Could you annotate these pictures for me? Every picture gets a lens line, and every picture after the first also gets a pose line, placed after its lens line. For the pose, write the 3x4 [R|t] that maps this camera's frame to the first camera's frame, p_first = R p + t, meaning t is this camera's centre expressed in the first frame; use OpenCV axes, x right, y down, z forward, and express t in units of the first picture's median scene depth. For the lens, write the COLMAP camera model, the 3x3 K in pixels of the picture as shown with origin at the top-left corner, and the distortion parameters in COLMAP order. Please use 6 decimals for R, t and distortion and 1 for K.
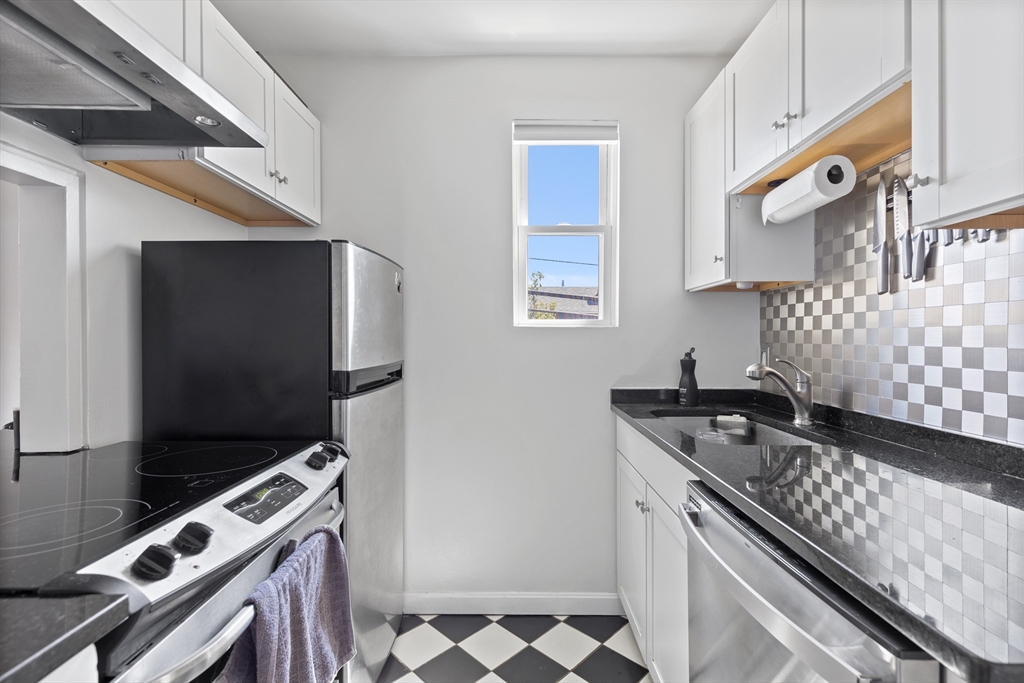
lens RADIAL K [[466.3, 0, 513.6], [0, 466.3, 337.5], [0, 0, 1]] dist [0.002980, 0.000029]
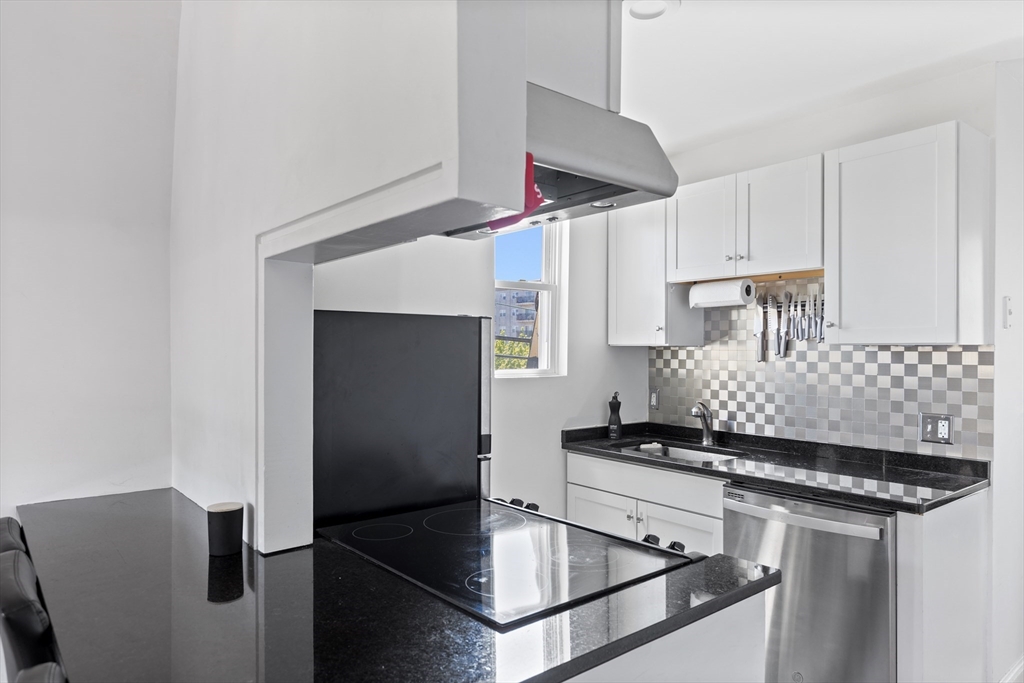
lens RADIAL K [[655.7, 0, 512.4], [0, 655.7, 347.4], [0, 0, 1]] dist [0.001682, 0.000400]
pose [[0.775427, 0.002035, 0.631434, -0.995573], [-0.004776, 0.999985, 0.002642, -0.106497], [-0.631419, -0.005064, 0.775425, -0.188332]]
